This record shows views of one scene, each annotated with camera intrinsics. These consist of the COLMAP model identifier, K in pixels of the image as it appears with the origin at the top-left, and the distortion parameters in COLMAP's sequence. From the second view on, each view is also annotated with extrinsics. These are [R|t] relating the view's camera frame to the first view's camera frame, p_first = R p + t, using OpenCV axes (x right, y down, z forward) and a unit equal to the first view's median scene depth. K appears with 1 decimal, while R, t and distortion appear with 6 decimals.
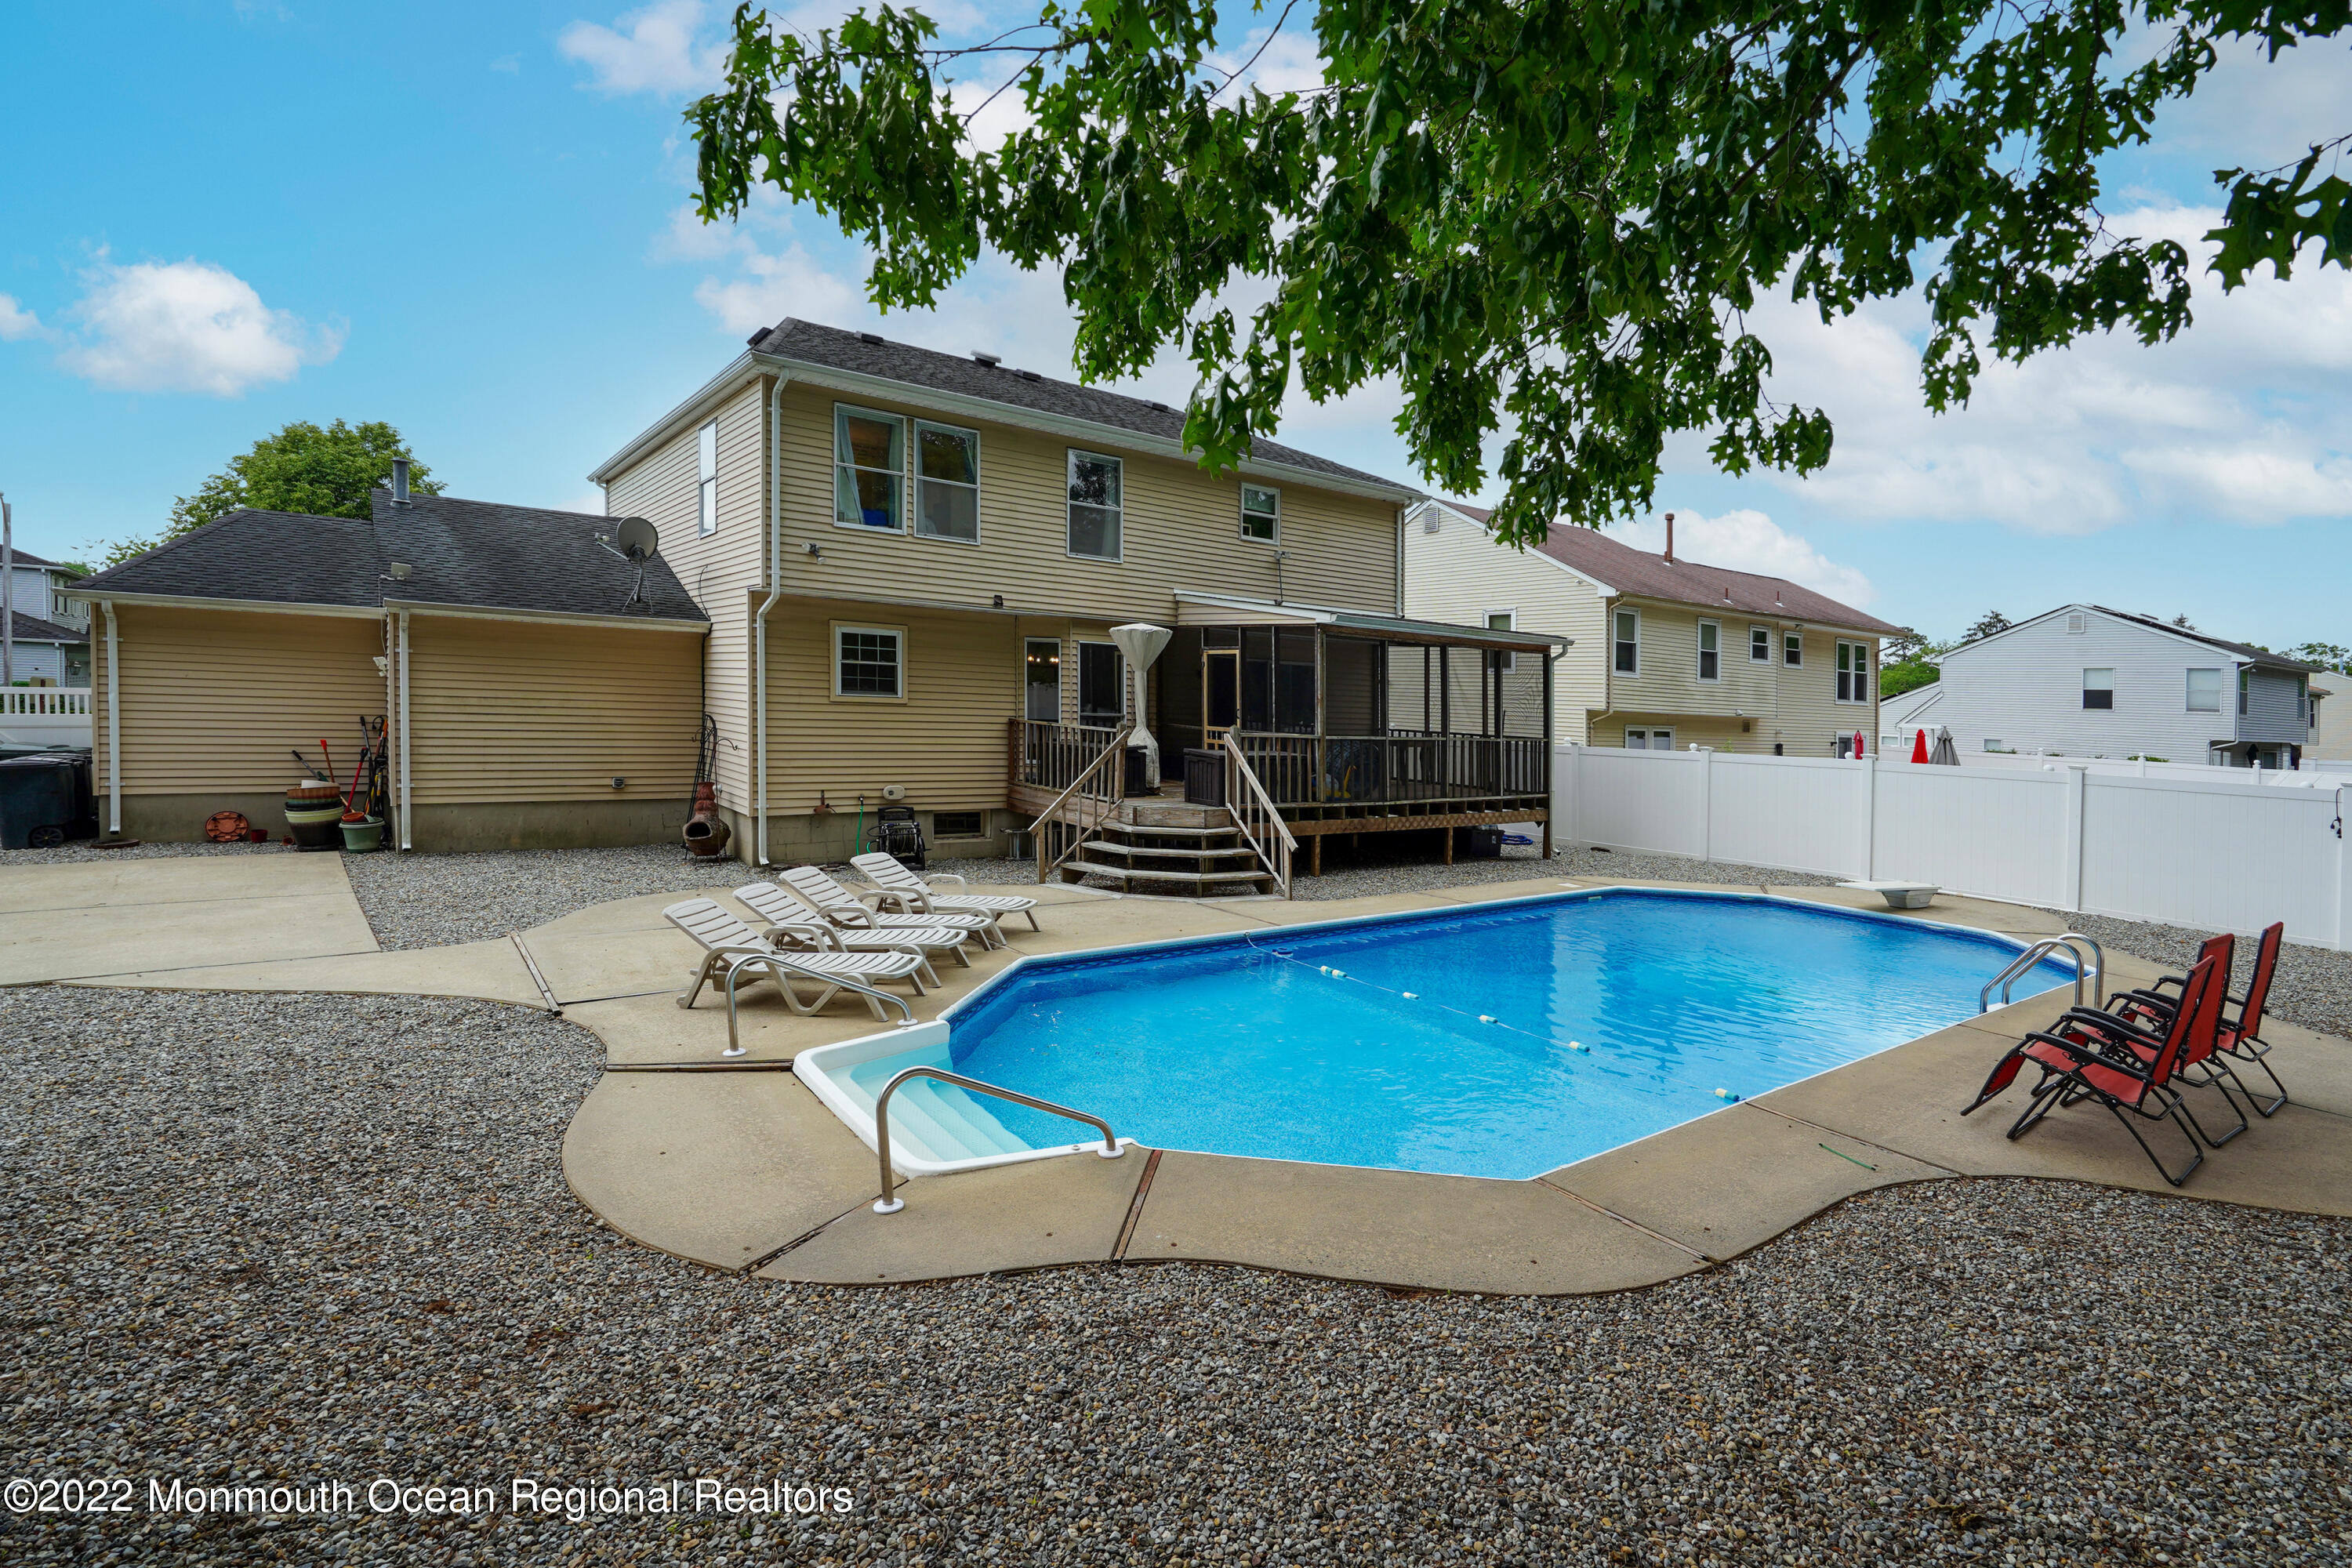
lens RADIAL K [[1108.8, 0, 1171.6], [0, 1108.8, 745.7], [0, 0, 1]] dist [-0.000490, -0.000078]
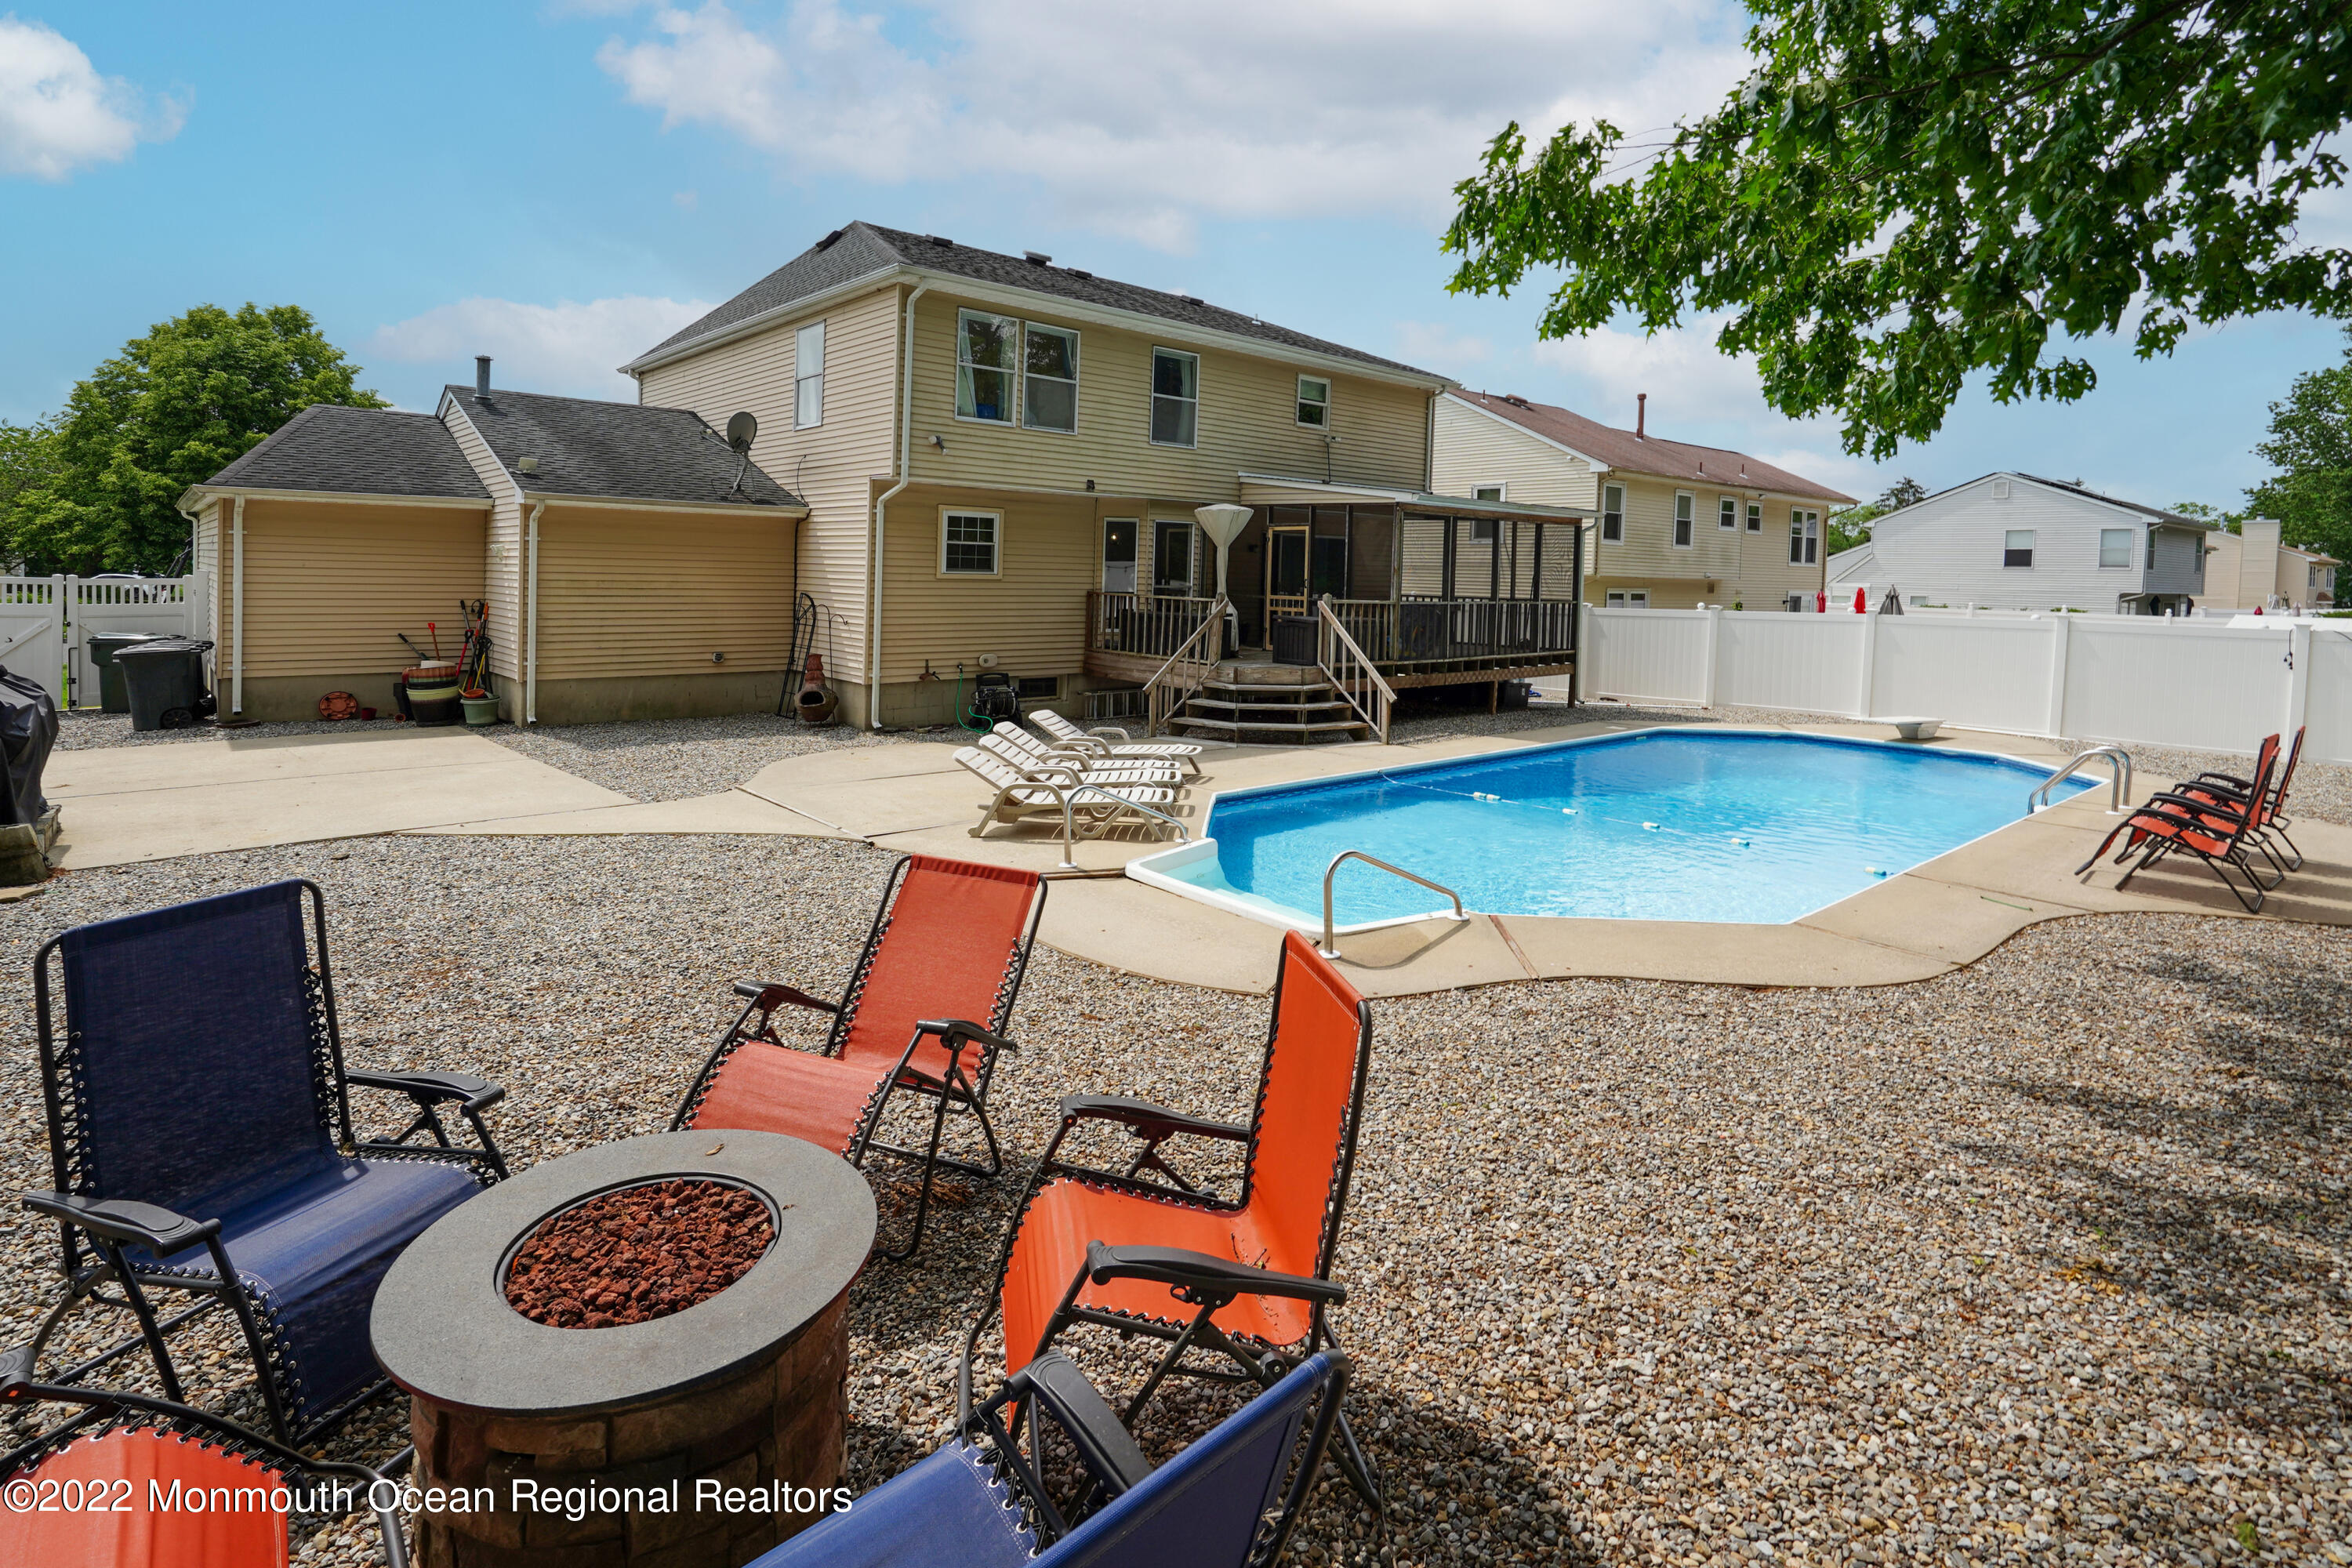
lens RADIAL K [[1052.3, 0, 1172.8], [0, 1052.3, 659.3], [0, 0, 1]] dist [-0.002051, -0.000242]
pose [[0.999224, -0.019716, 0.034108, -0.117077], [0.018301, 0.998979, 0.041311, 0.000976], [-0.034888, -0.040655, 0.998564, -0.060010]]
